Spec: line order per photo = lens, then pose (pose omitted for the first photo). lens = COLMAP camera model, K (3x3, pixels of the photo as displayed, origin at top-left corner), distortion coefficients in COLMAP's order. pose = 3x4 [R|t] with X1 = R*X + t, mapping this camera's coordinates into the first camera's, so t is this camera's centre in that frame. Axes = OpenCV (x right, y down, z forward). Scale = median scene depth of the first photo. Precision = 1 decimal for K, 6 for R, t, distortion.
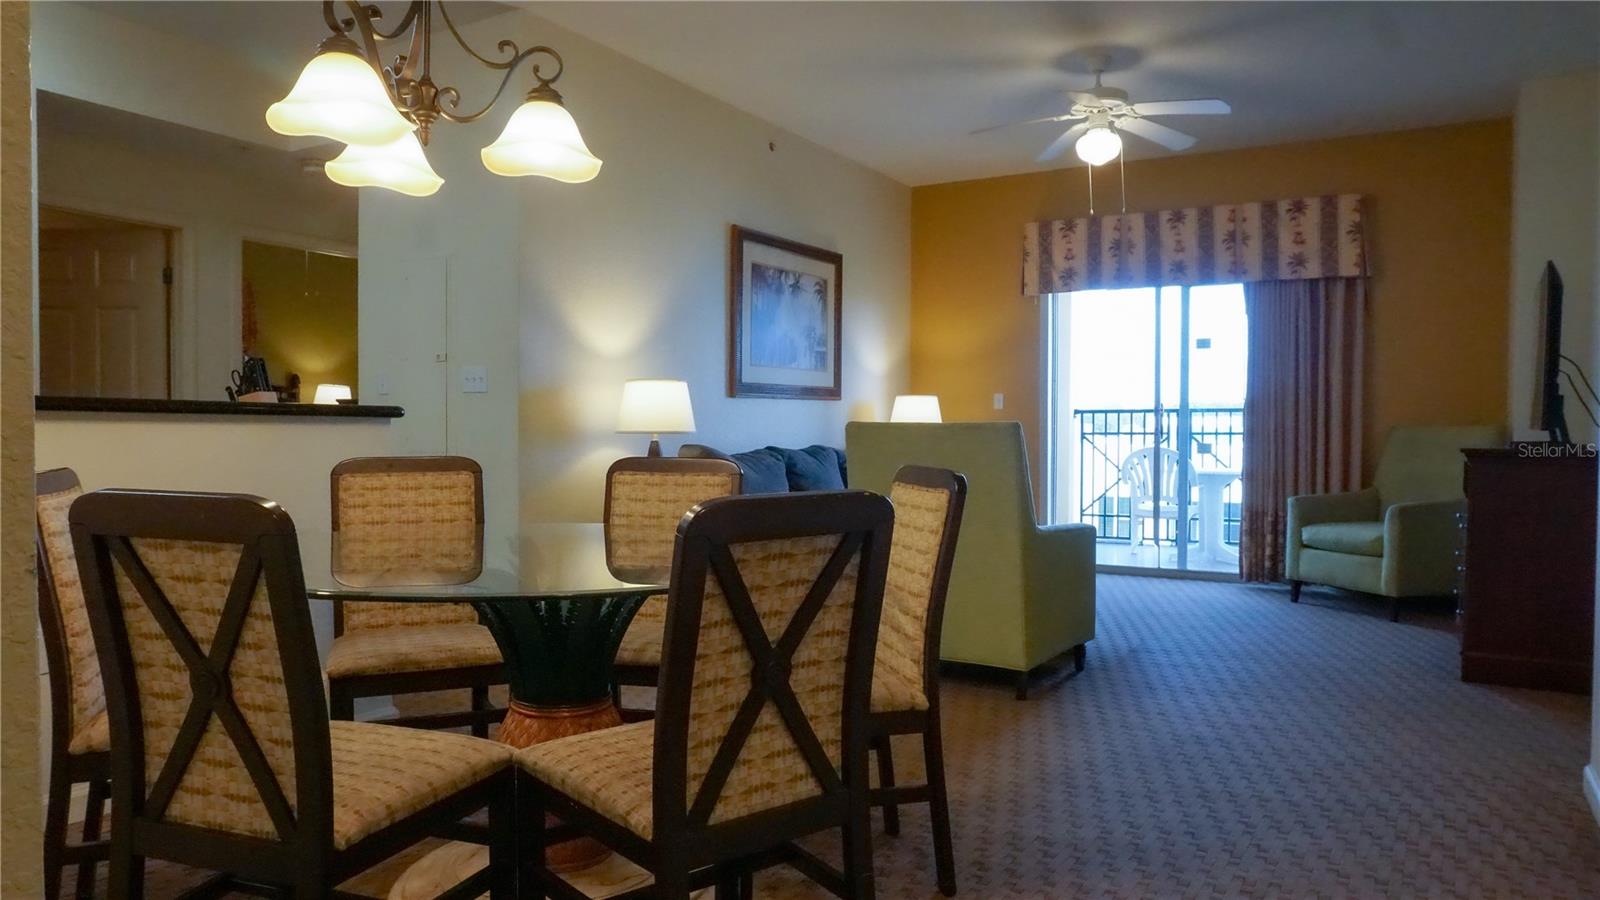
lens RADIAL K [[1151.6, 0, 800.0], [0, 1151.6, 450.0], [0, 0, 1]] dist [-0.048283, 0.003037]
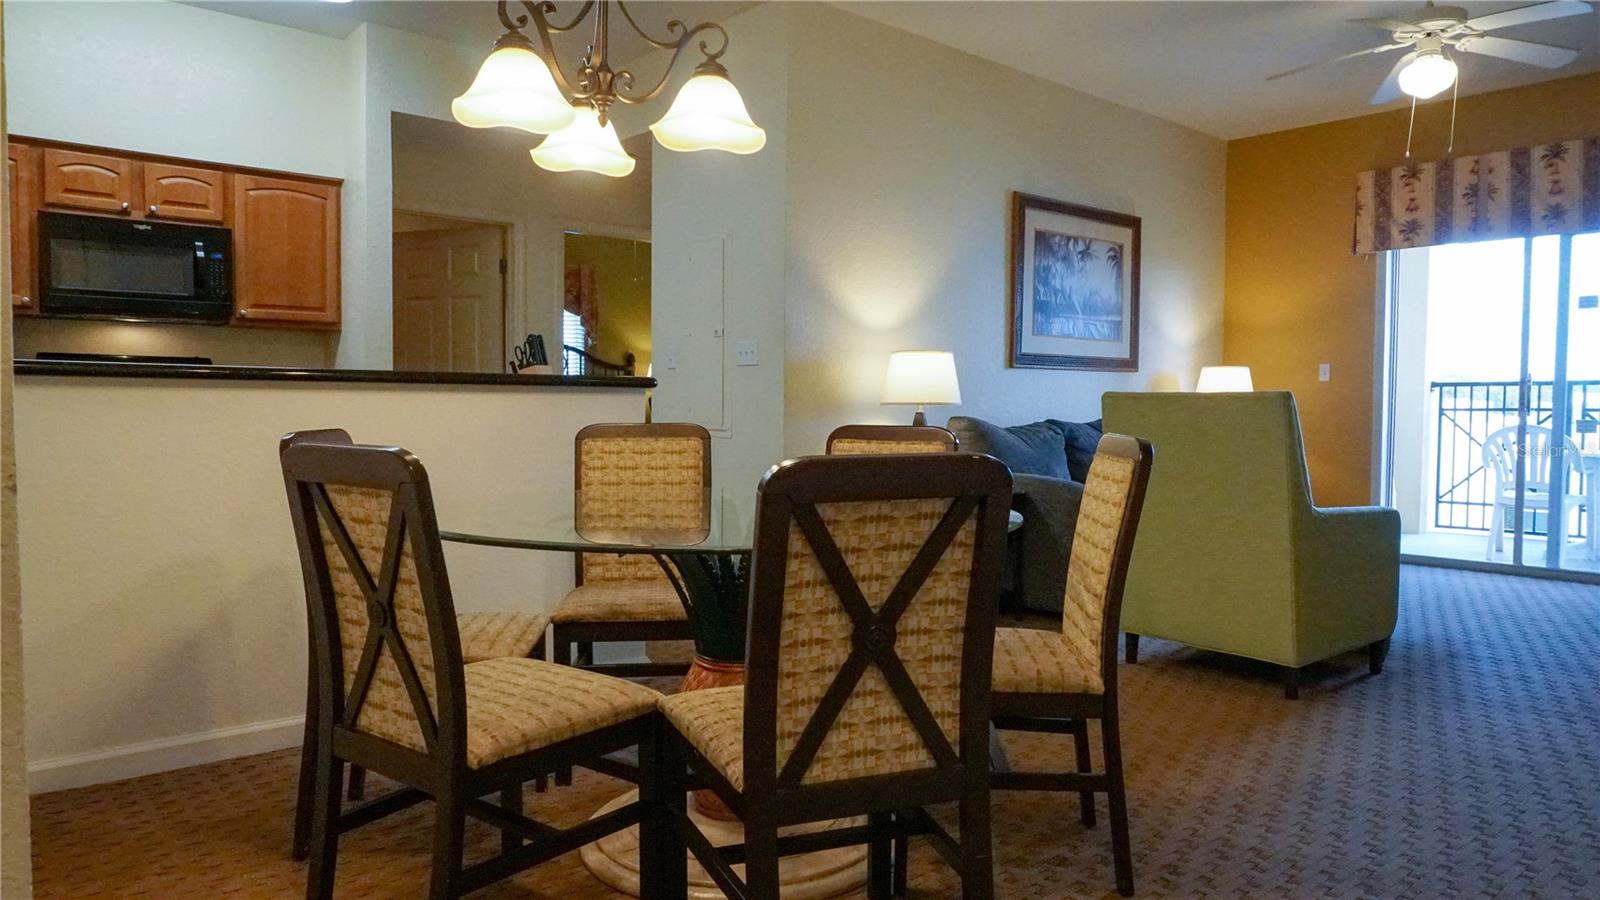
lens RADIAL K [[1150.3, 0, 800.0], [0, 1150.3, 450.0], [0, 0, 1]] dist [-0.061446, 0.049821]
pose [[0.941419, 0.013540, -0.336966, 0.193602], [-0.008076, 0.999812, 0.017612, 0.013386], [0.337142, -0.013859, 0.941352, 0.045814]]
